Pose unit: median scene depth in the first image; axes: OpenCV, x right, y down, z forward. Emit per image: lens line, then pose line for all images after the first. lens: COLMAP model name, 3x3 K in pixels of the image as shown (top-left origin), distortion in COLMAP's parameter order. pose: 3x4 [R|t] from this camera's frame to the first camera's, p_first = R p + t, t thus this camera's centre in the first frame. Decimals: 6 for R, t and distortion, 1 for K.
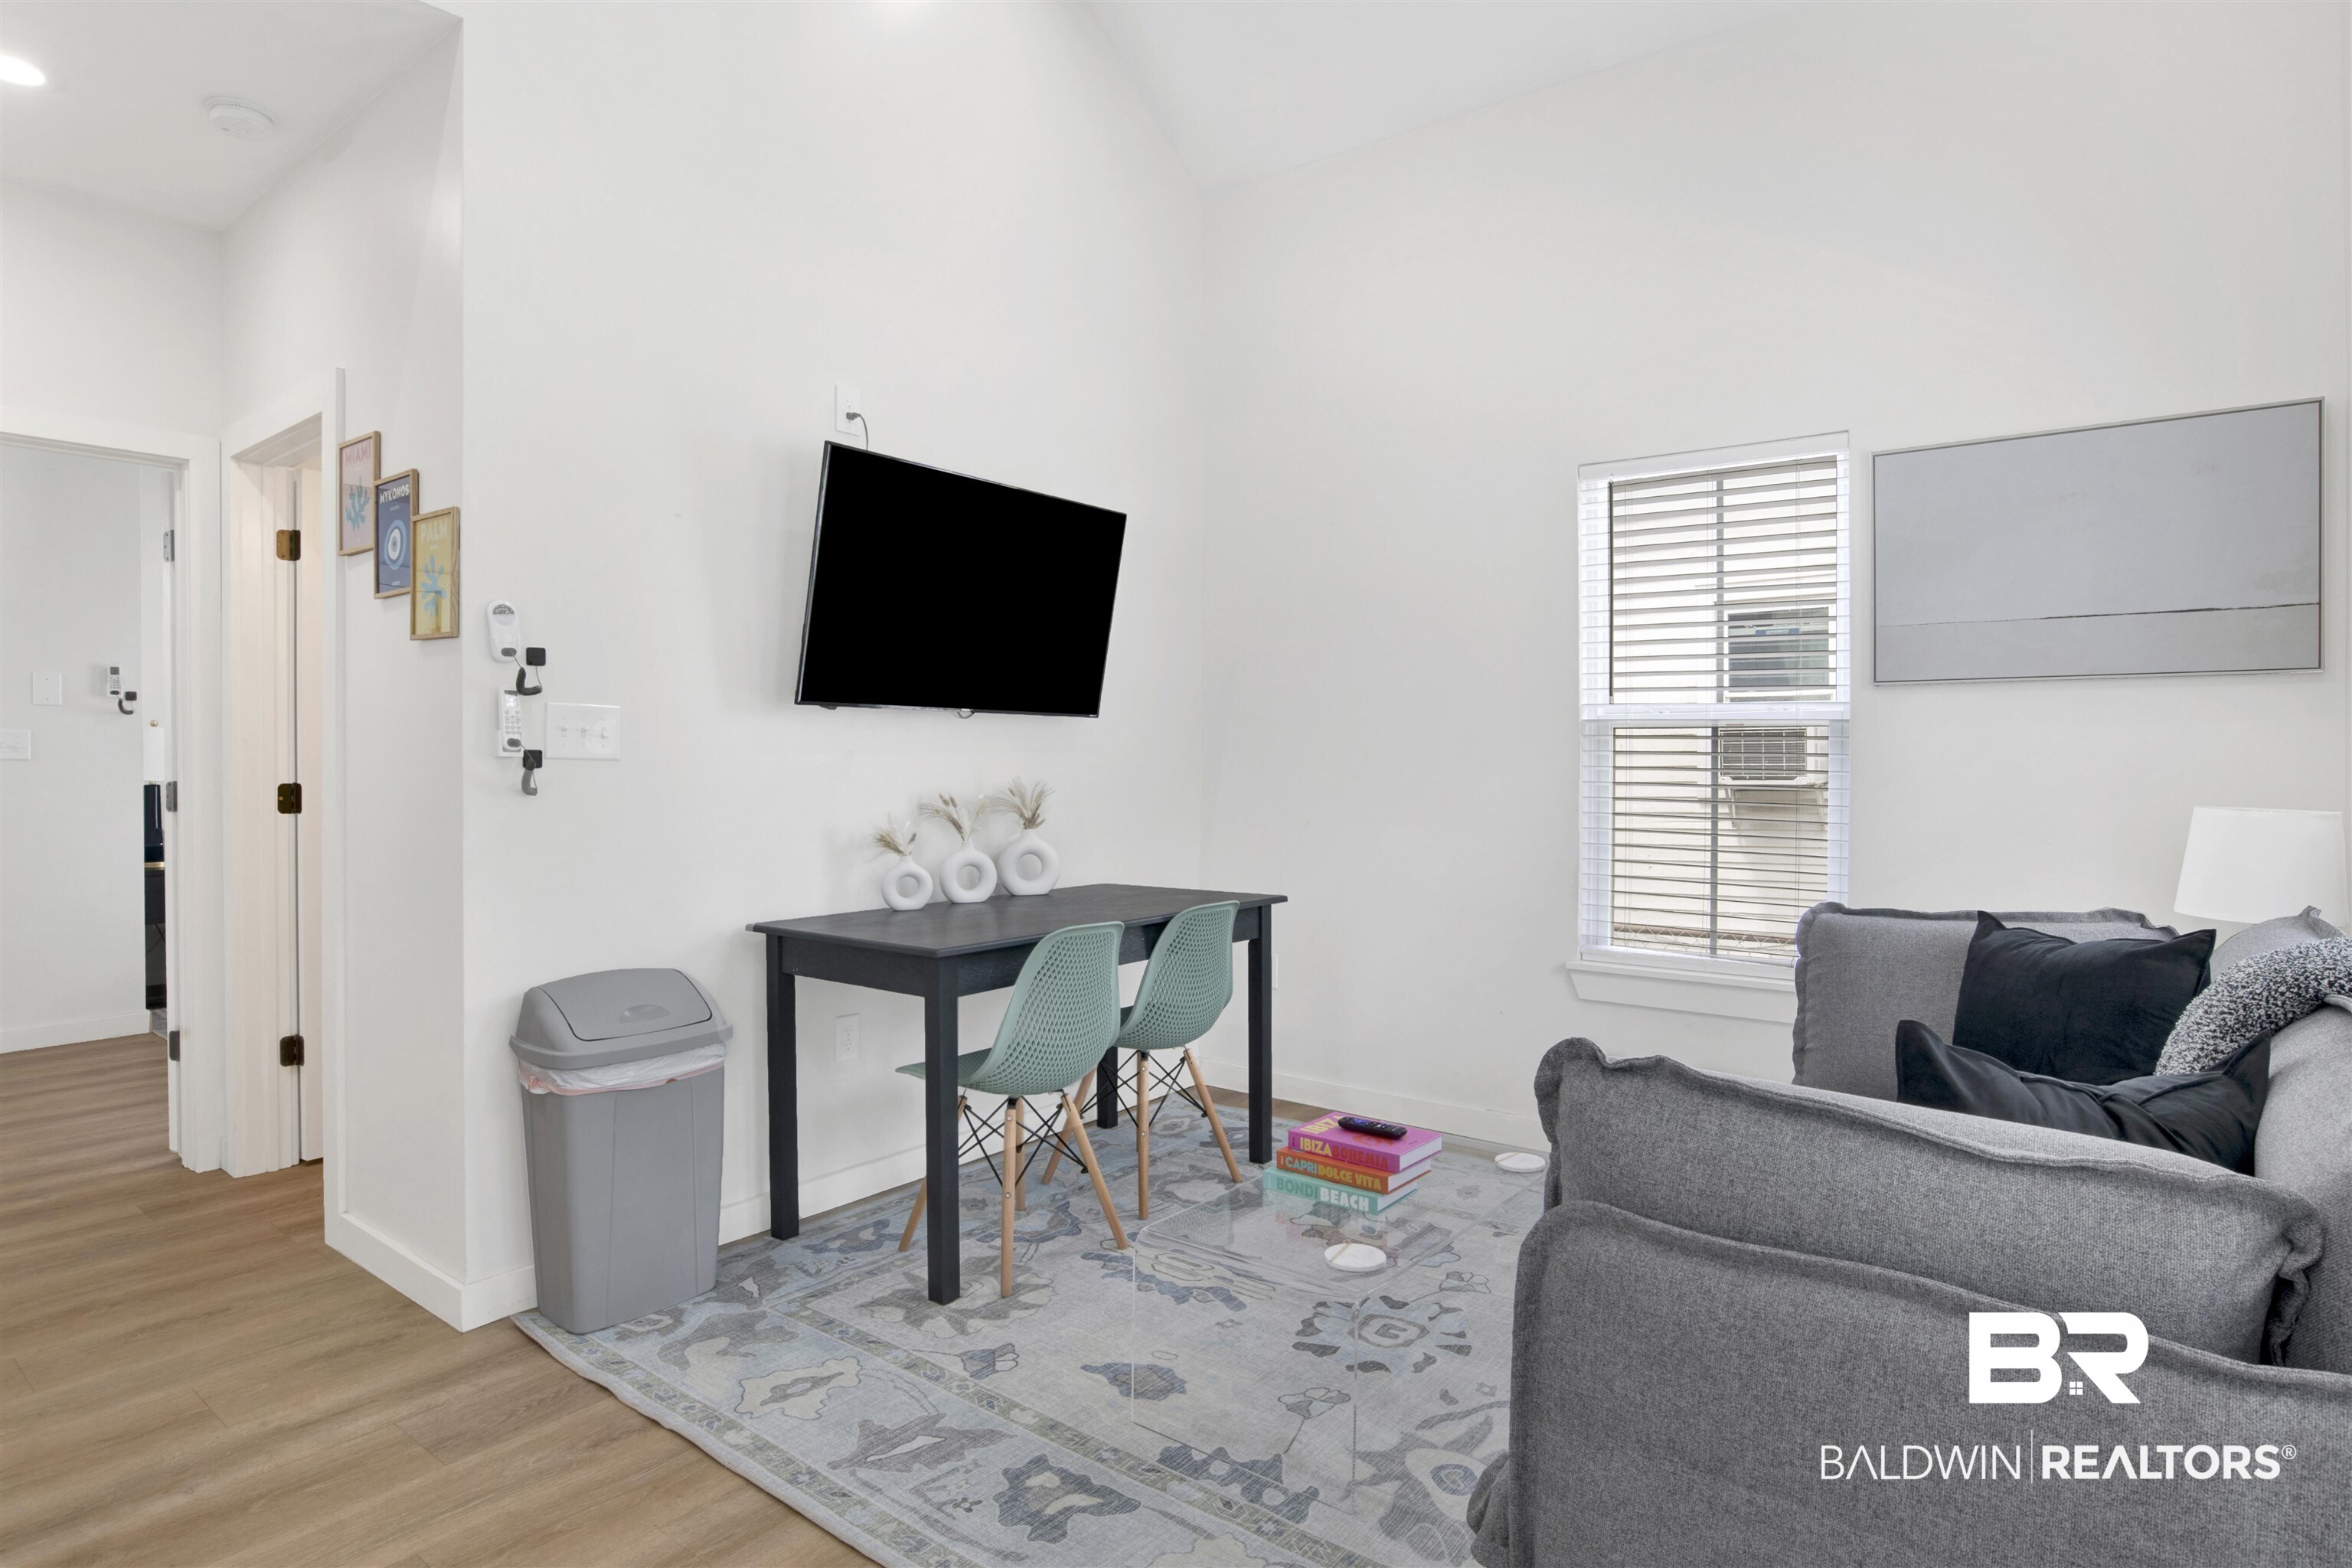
lens RADIAL K [[1236.0, 0, 1211.3], [0, 1236.0, 779.4], [0, 0, 1]] dist [-0.045547, 0.011878]
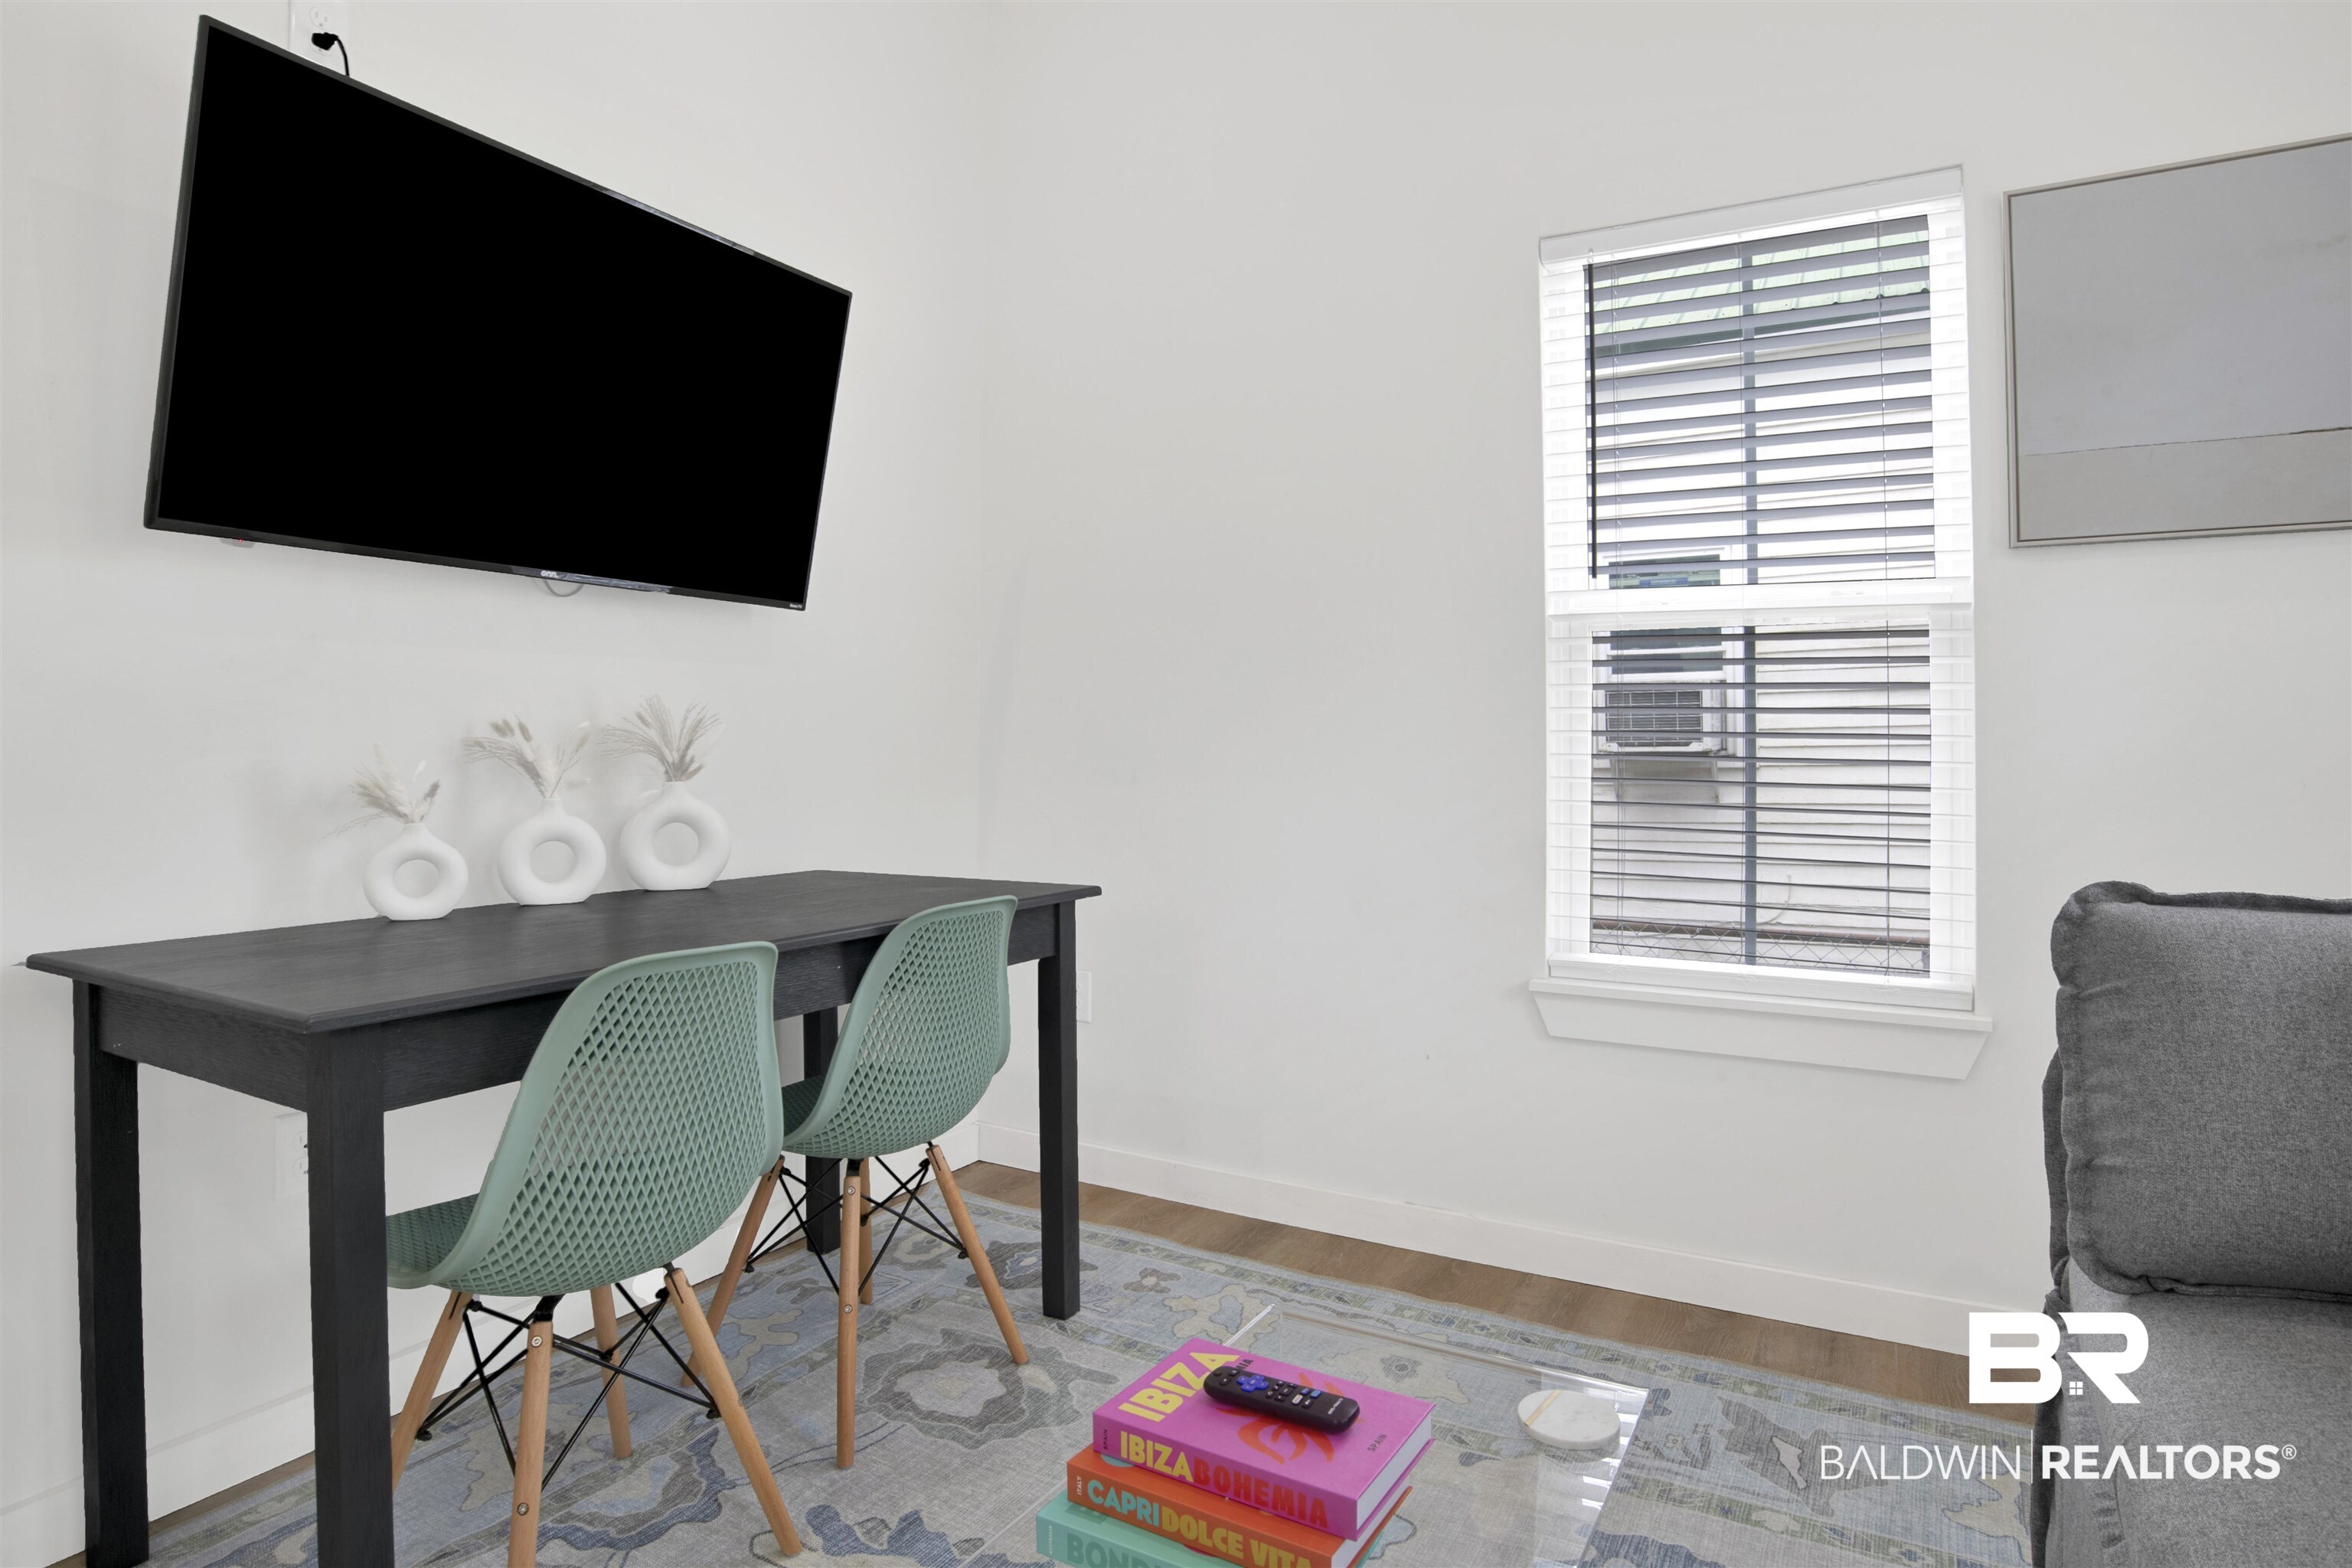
lens RADIAL K [[1236.0, 0, 1181.5], [0, 1236.0, 768.7], [0, 0, 1]] dist [-0.045547, 0.011878]
pose [[0.993036, -0.003565, 0.117753, 0.030397], [0.003605, 0.999993, -0.000127, 0.037193], [-0.117752, 0.000551, 0.993043, 0.395631]]
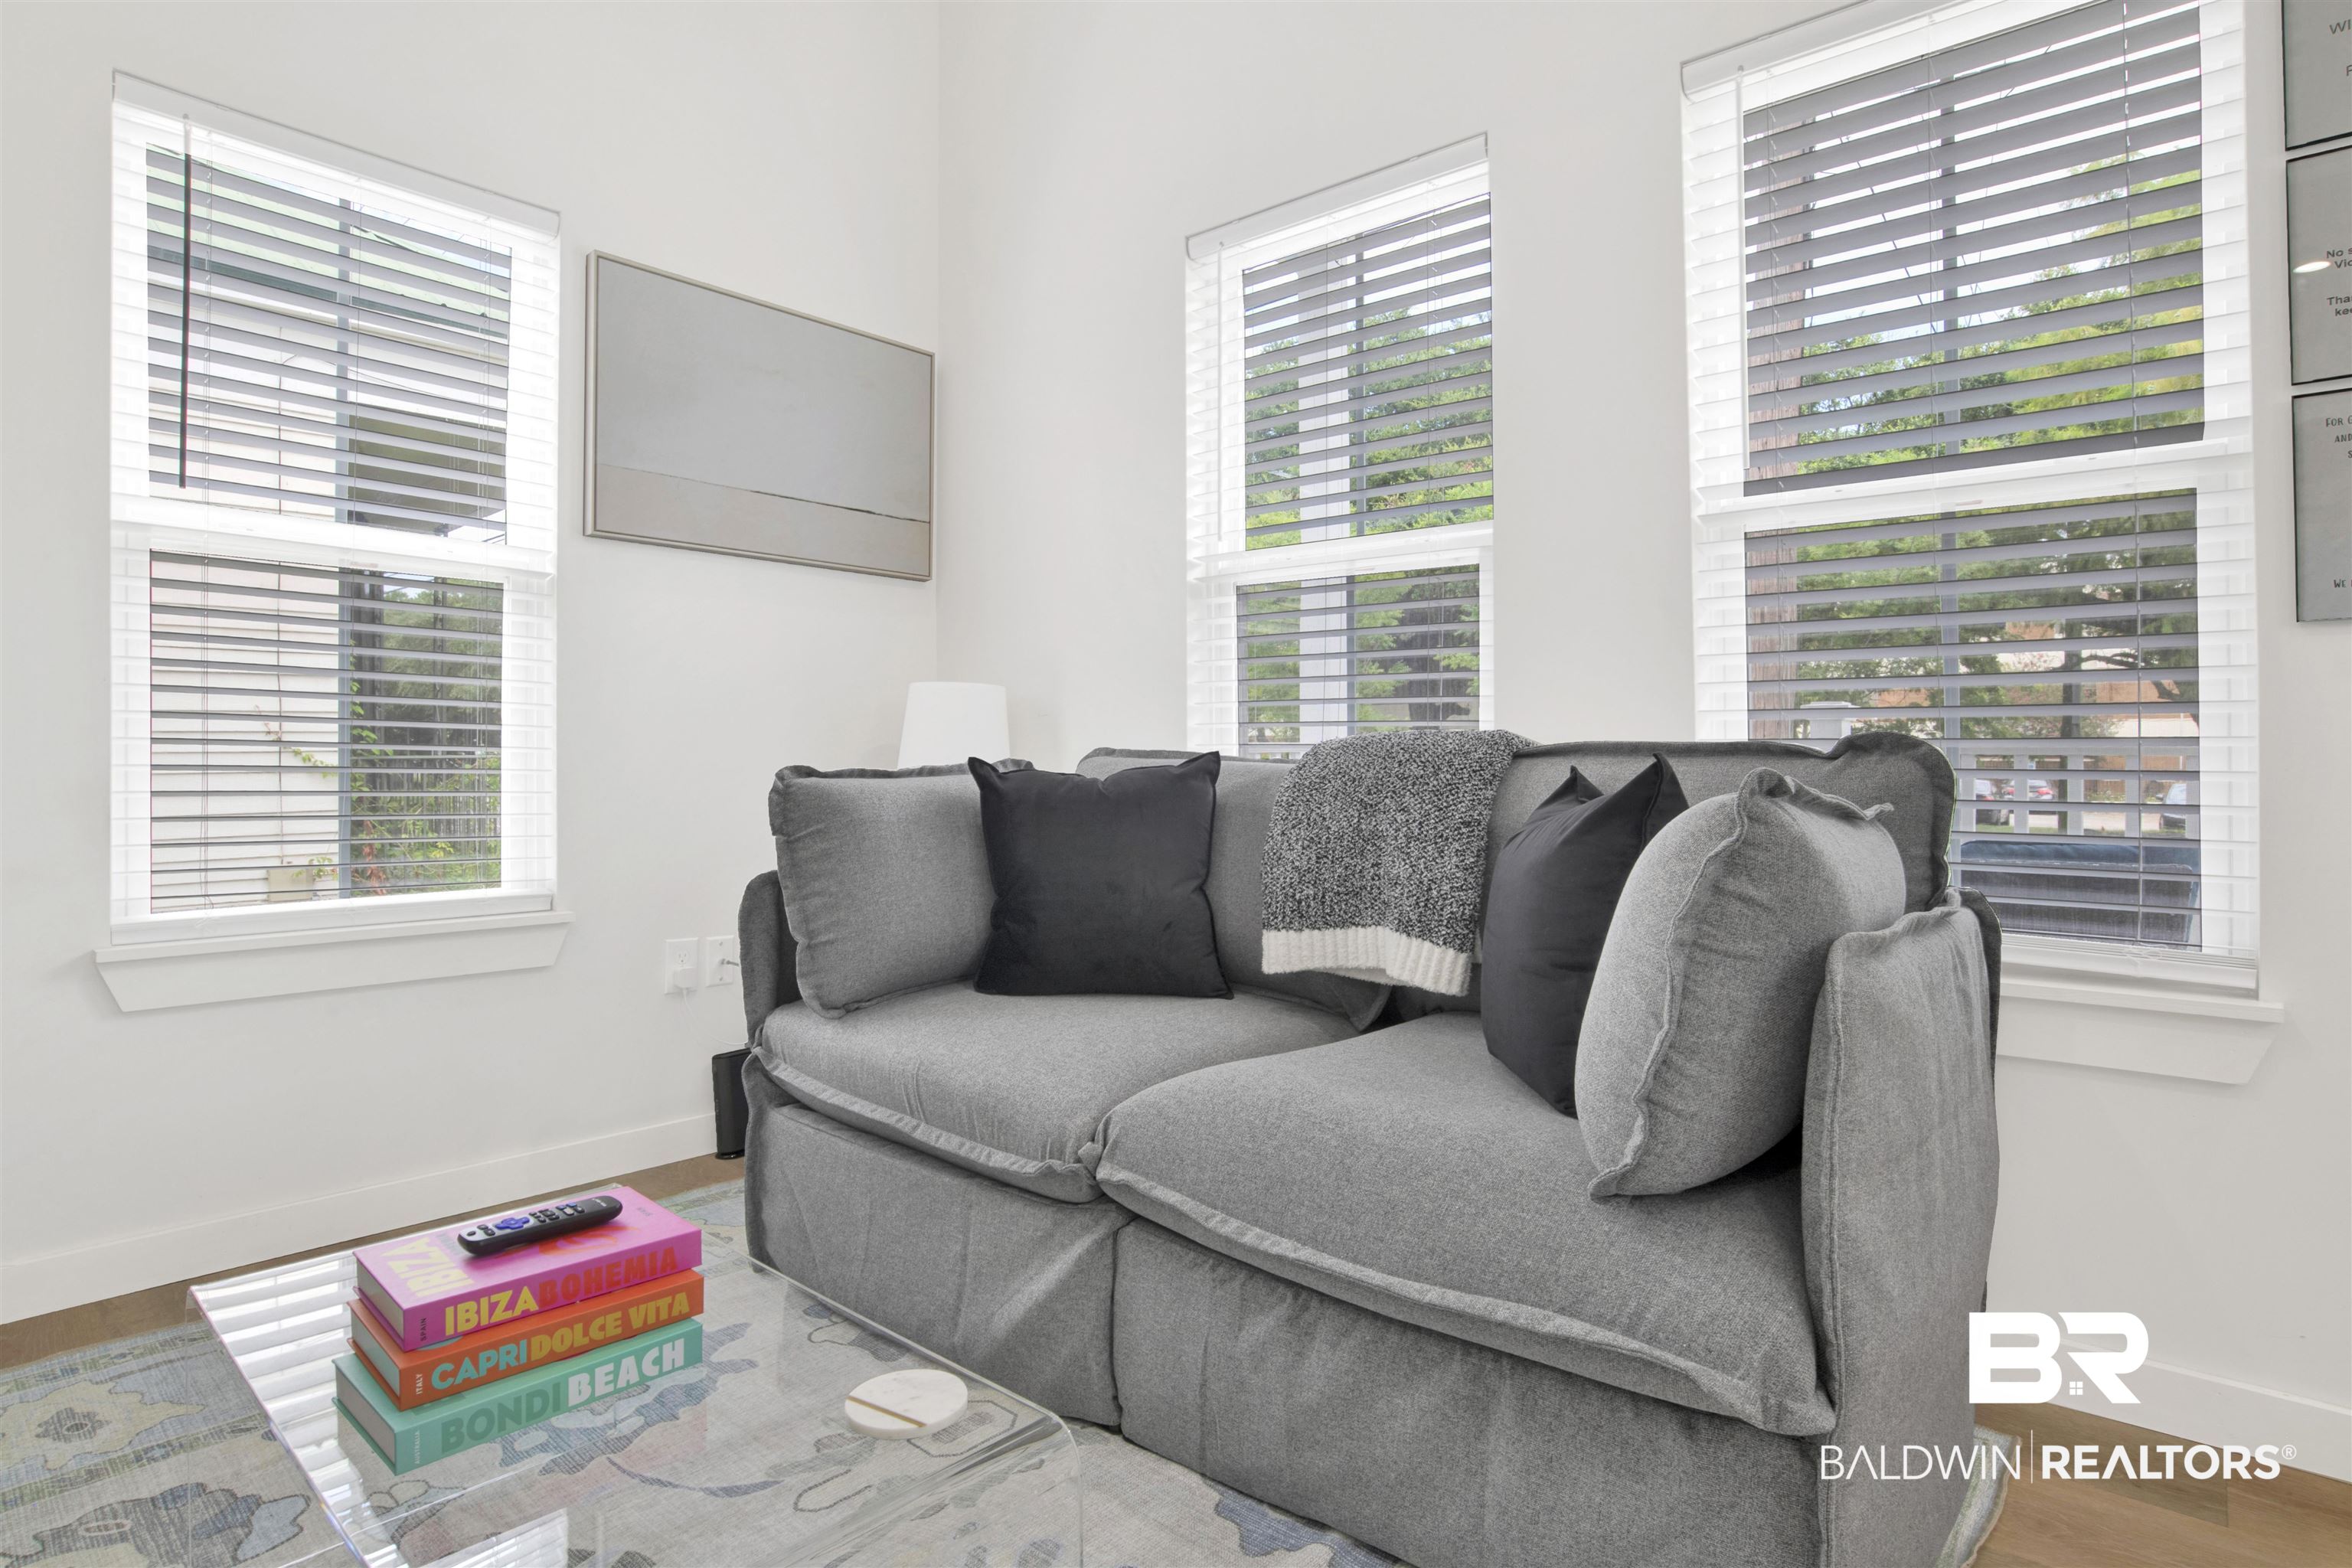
lens RADIAL K [[1236.0, 0, 1174.6], [0, 1236.0, 769.8], [0, 0, 1]] dist [-0.045547, 0.011878]
pose [[0.098792, -0.003930, 0.995100, -0.218714], [0.012157, 0.999922, 0.002742, 0.077992], [-0.995034, 0.011826, 0.098832, 0.501857]]
